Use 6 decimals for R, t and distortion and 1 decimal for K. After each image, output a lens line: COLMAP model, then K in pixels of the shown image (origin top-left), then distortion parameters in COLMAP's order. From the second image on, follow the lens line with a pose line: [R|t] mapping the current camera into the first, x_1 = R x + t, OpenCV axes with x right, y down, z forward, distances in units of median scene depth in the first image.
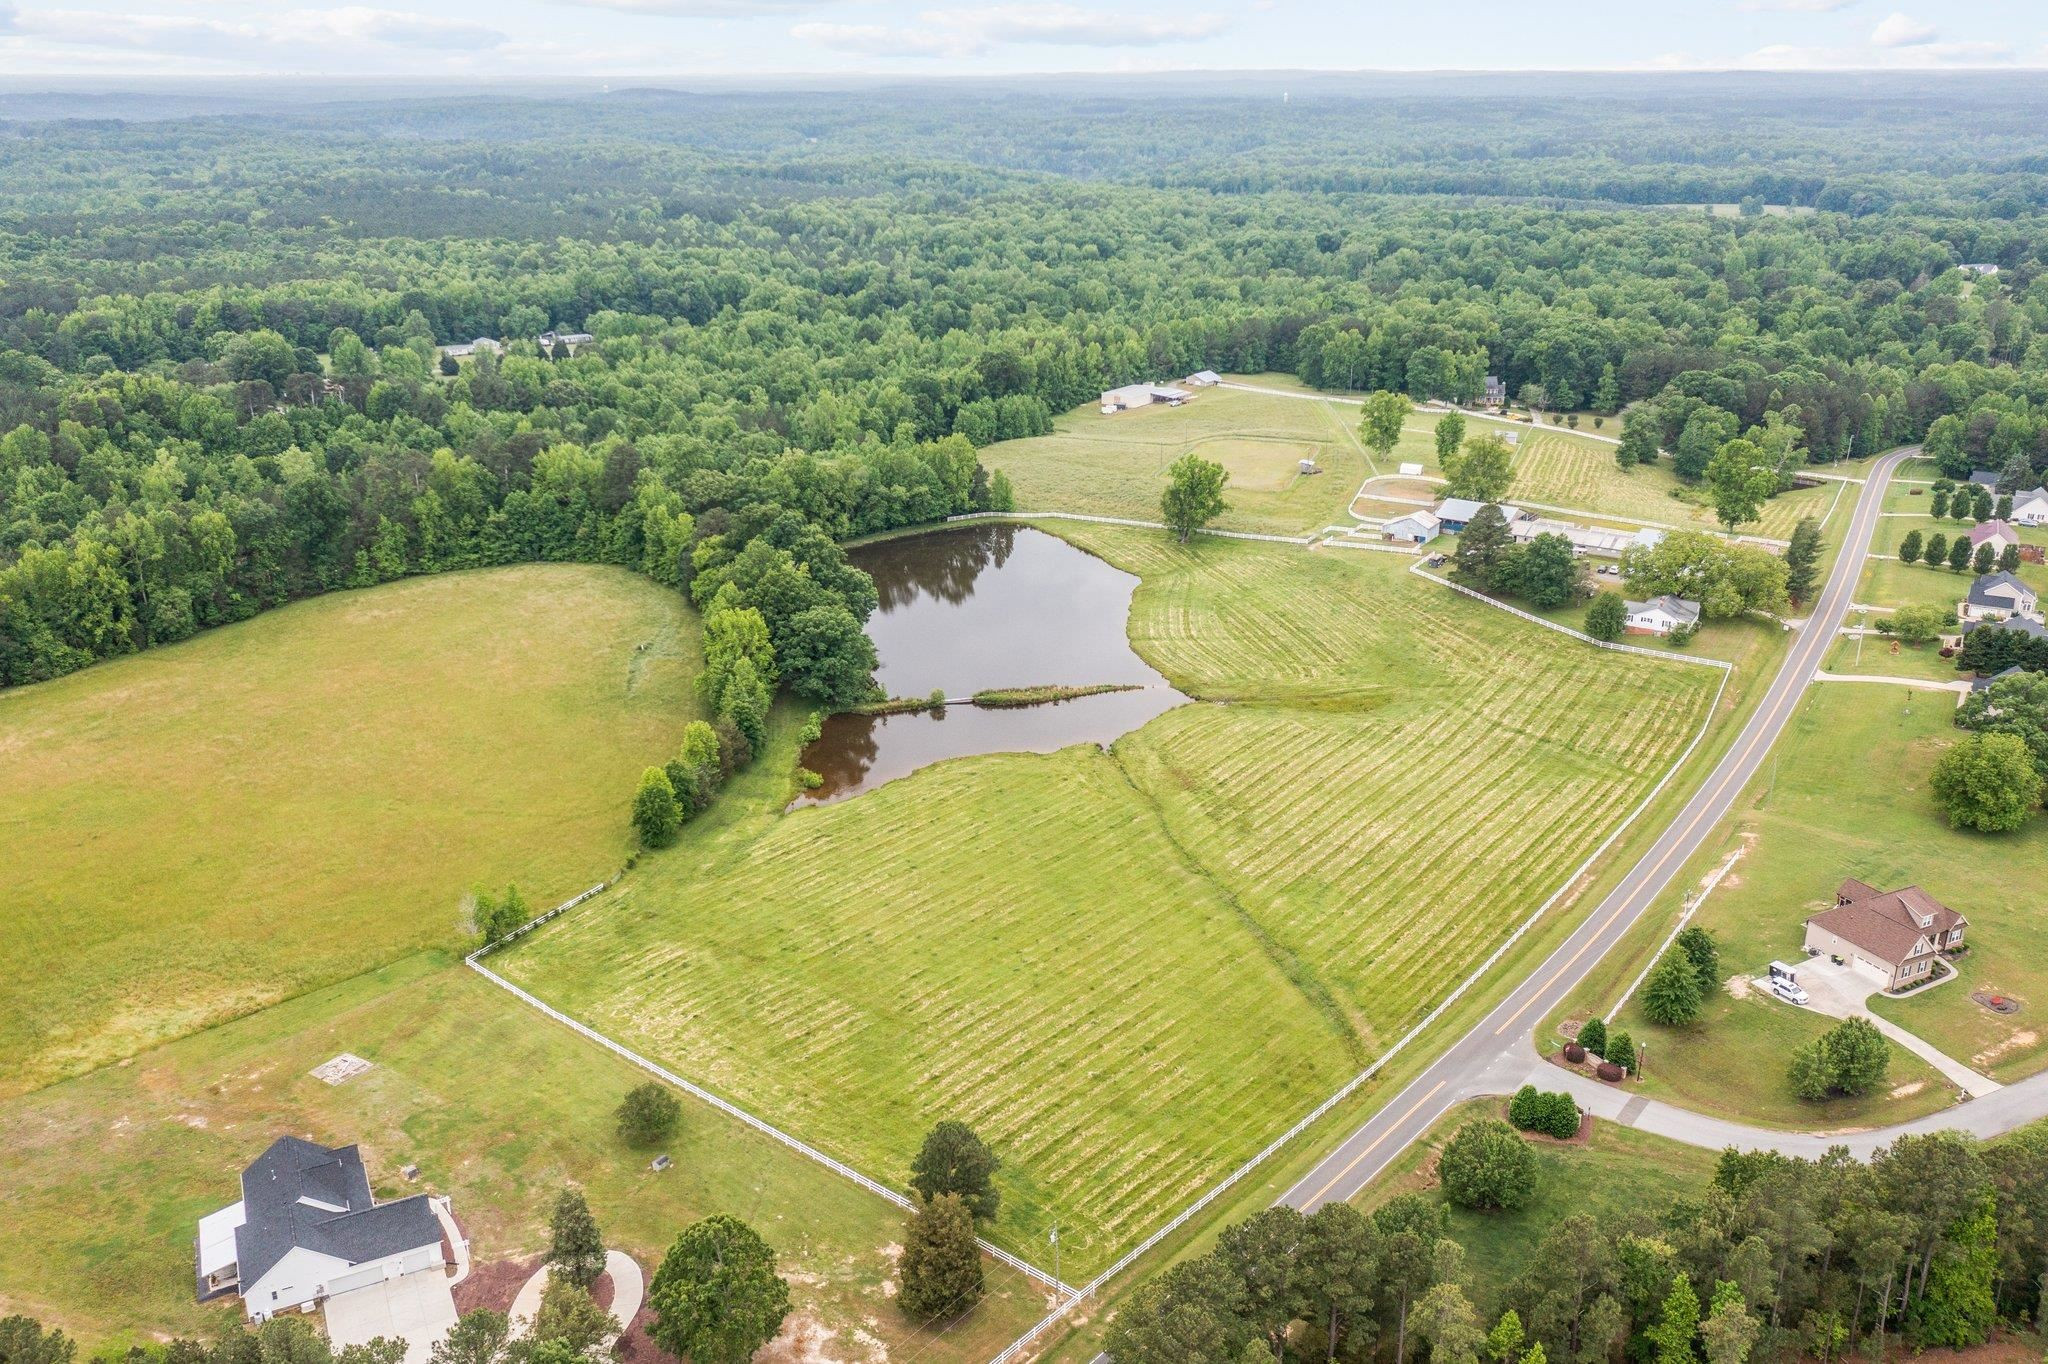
lens RADIAL K [[1632.1, 0, 1033.8], [0, 1632.1, 711.2], [0, 0, 1]] dist [-0.000592, 0.008902]
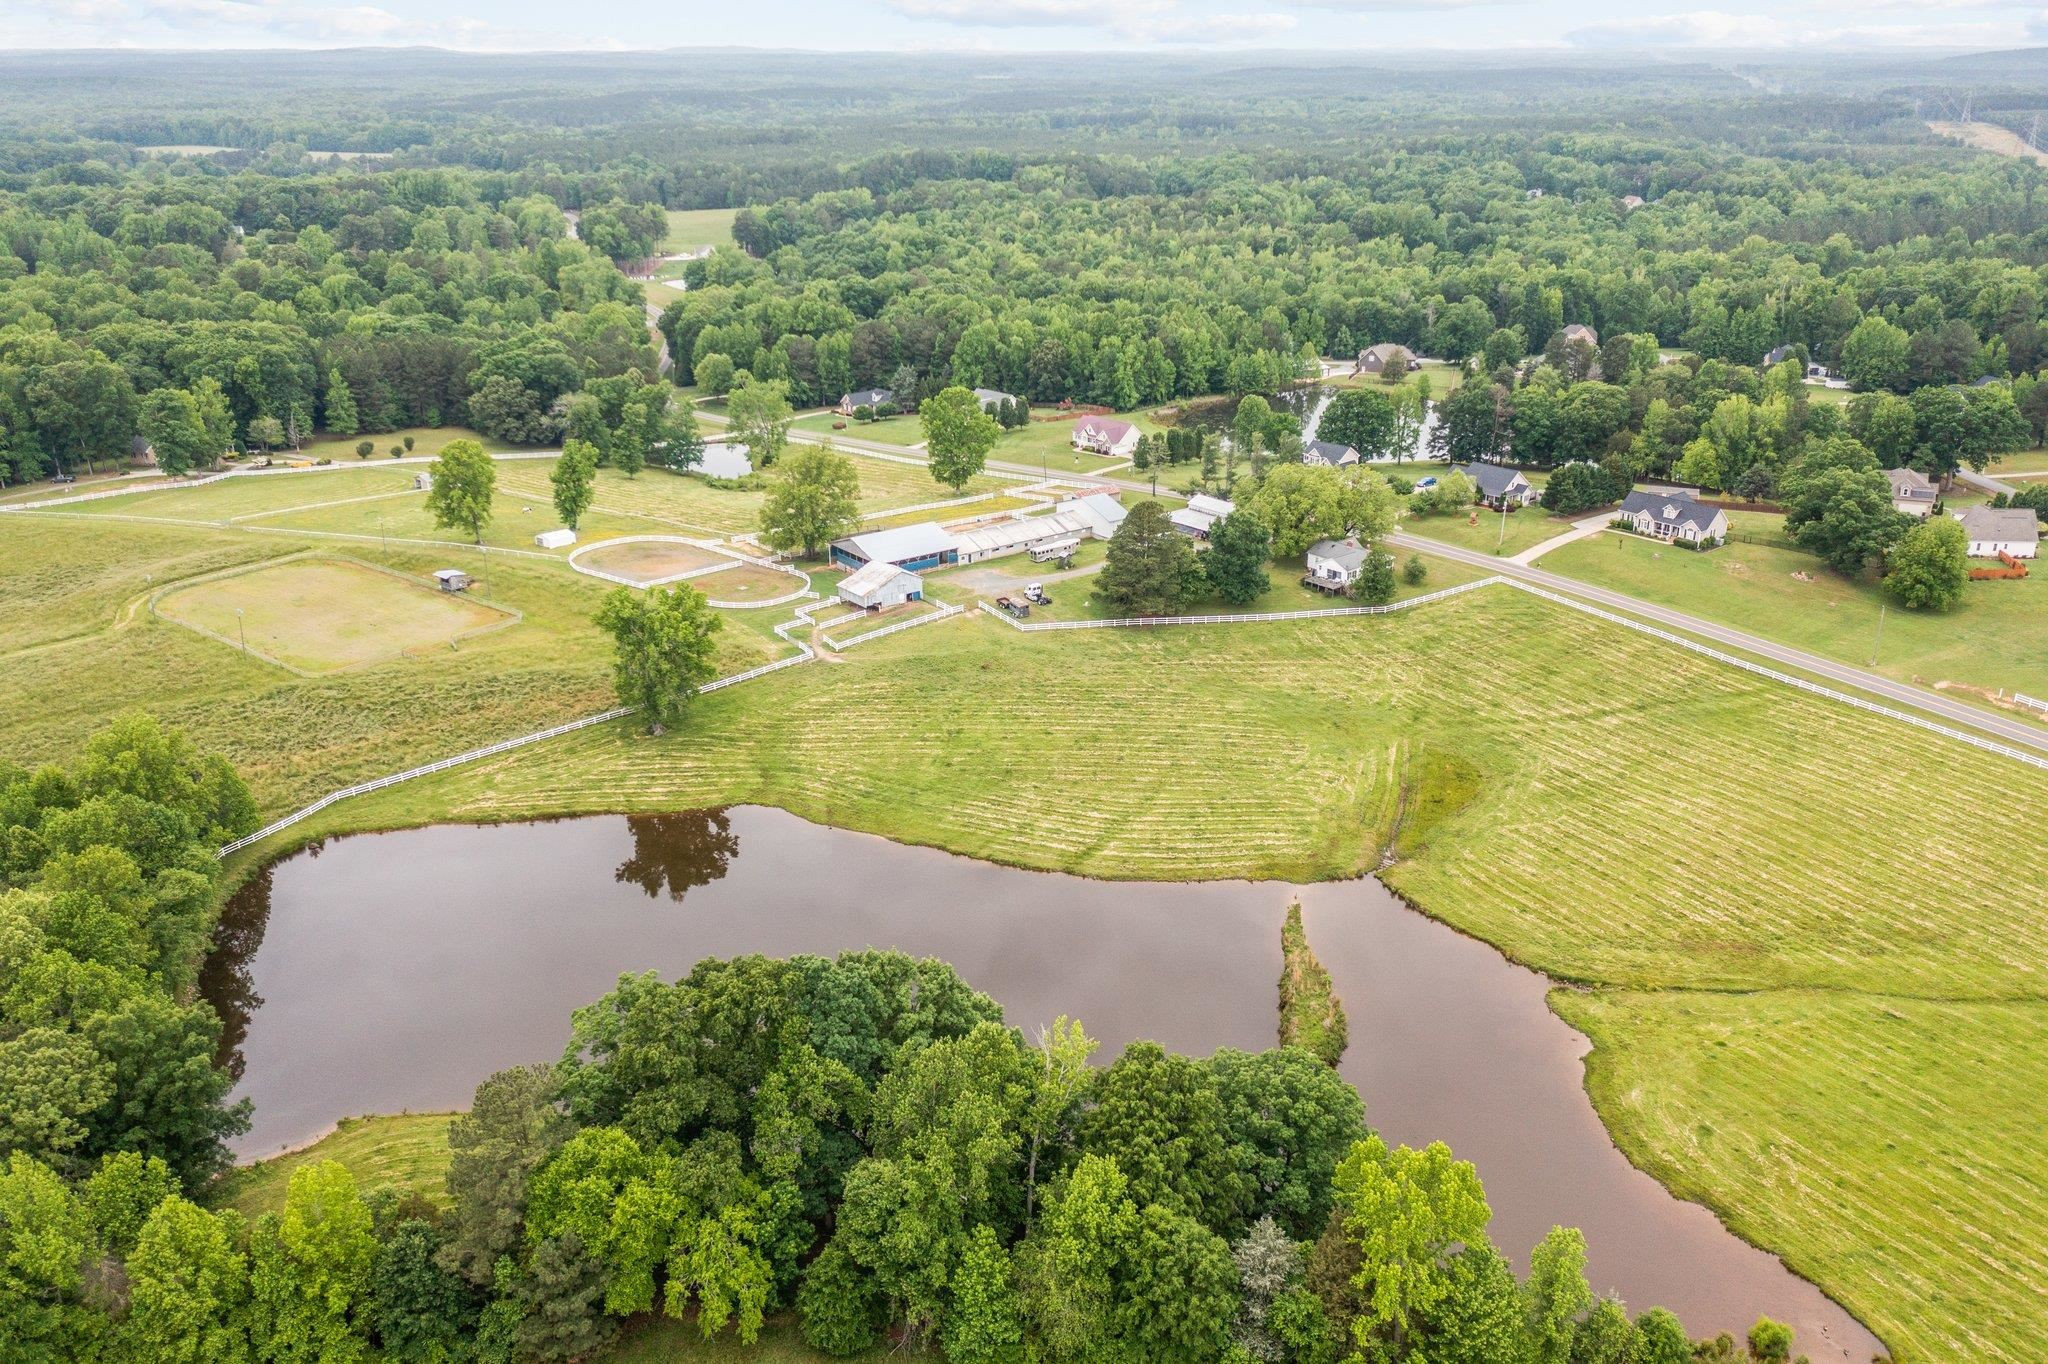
lens RADIAL K [[1632.1, 0, 1033.8], [0, 1632.1, 686.3], [0, 0, 1]] dist [-0.000592, 0.008902]
pose [[0.319486, -0.341543, 0.883899, -0.429412], [0.345607, 0.910530, 0.226914, -0.236624], [-0.882318, 0.232986, 0.408942, 0.752201]]
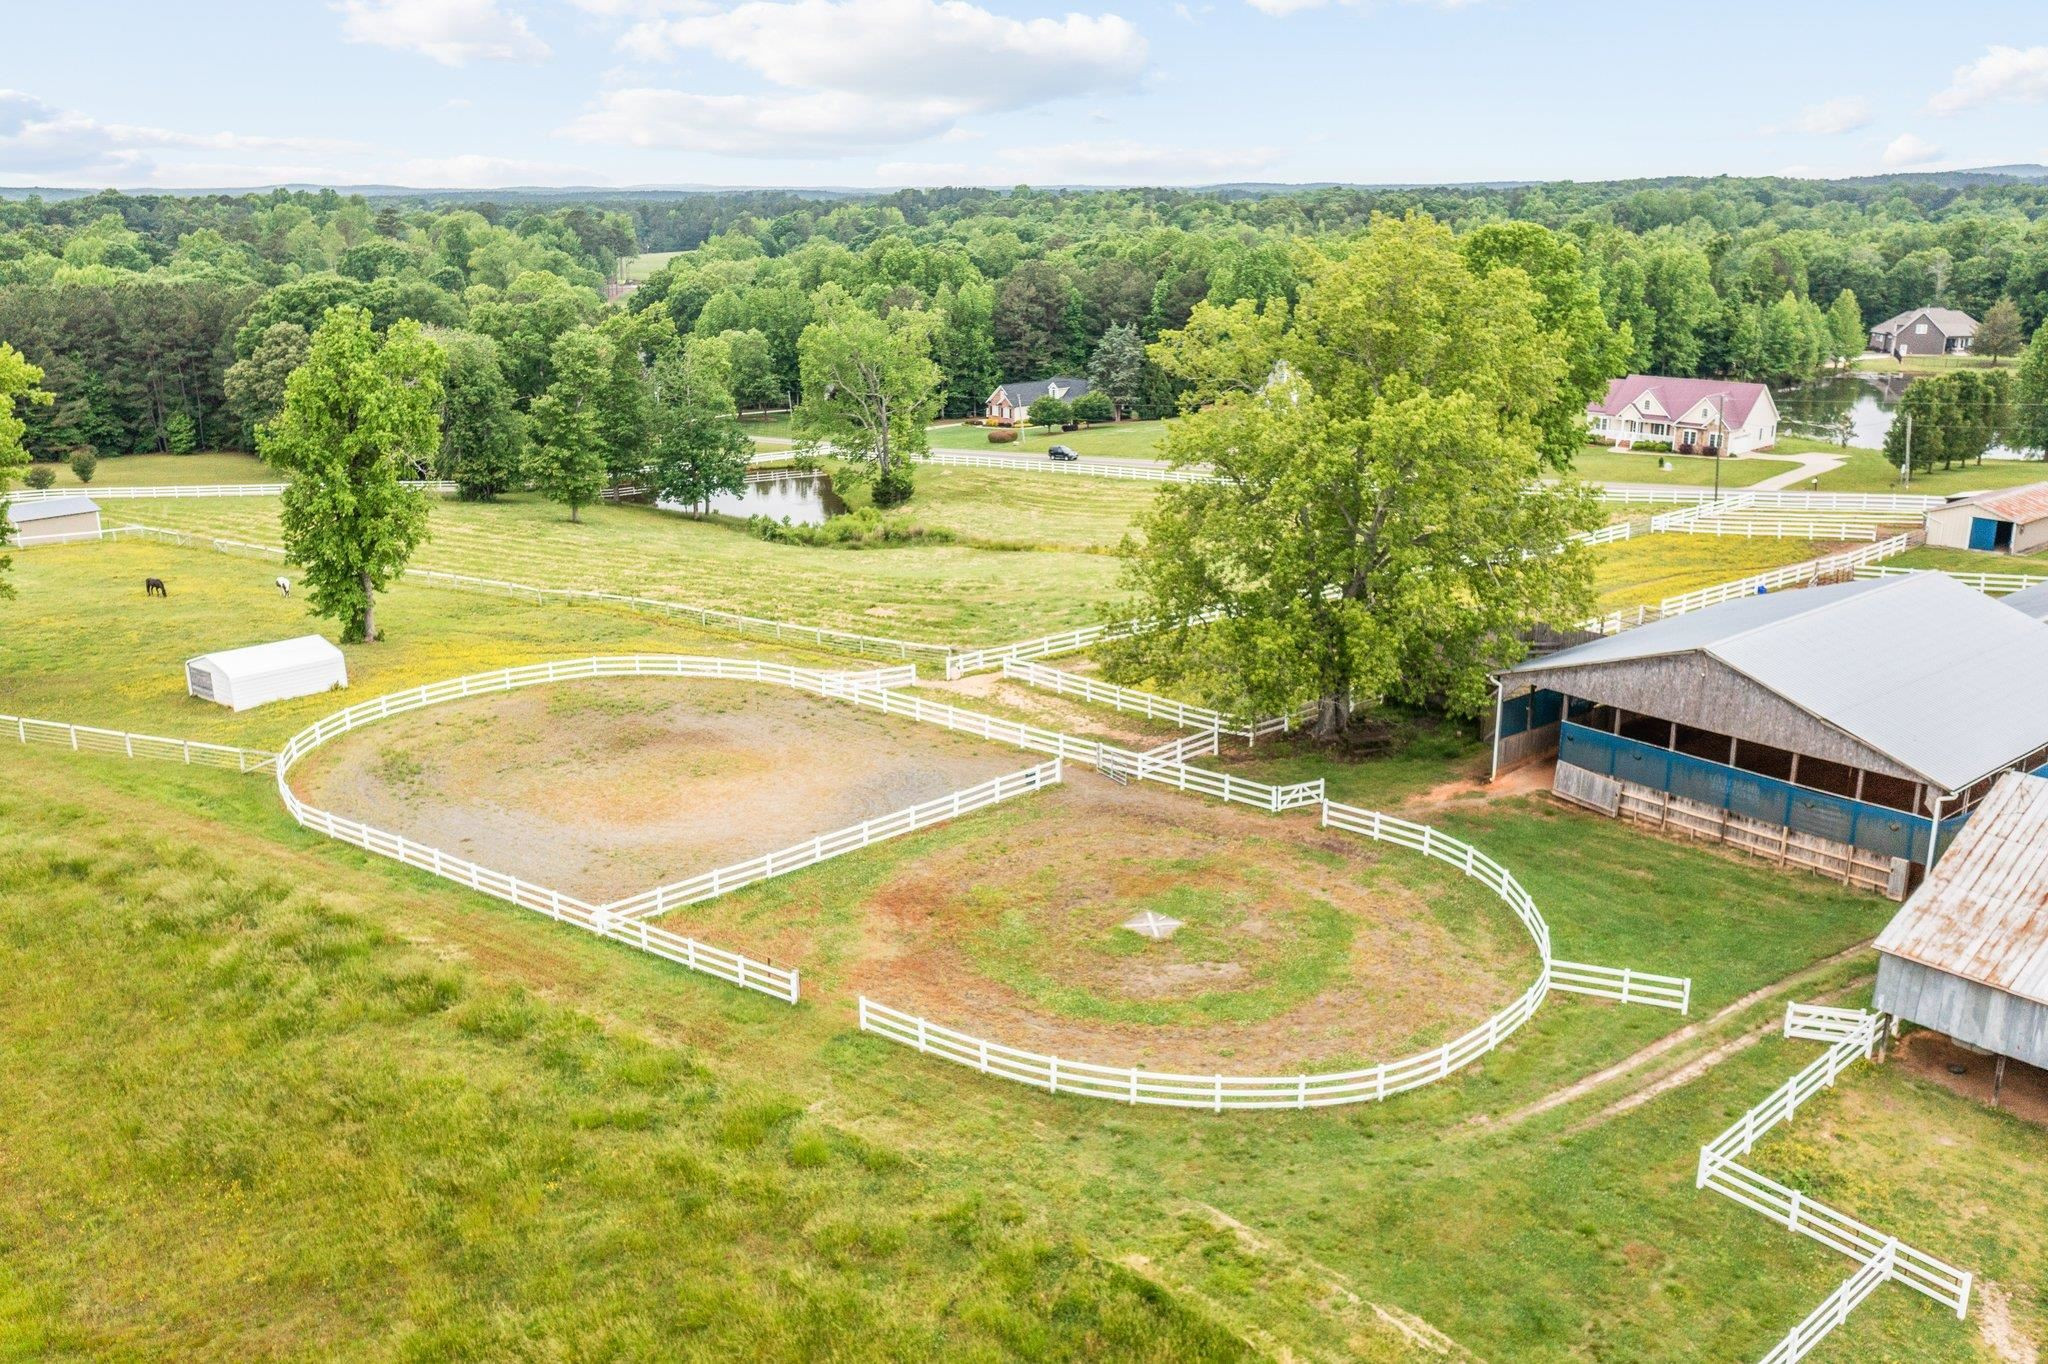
lens RADIAL K [[1632.1, 0, 1022.7], [0, 1632.1, 694.8], [0, 0, 1]] dist [-0.000592, 0.008902]
pose [[0.297530, -0.280727, 0.912506, 0.129203], [0.354489, 0.919948, 0.167433, -0.195457], [-0.886461, 0.273657, 0.373227, 1.153201]]
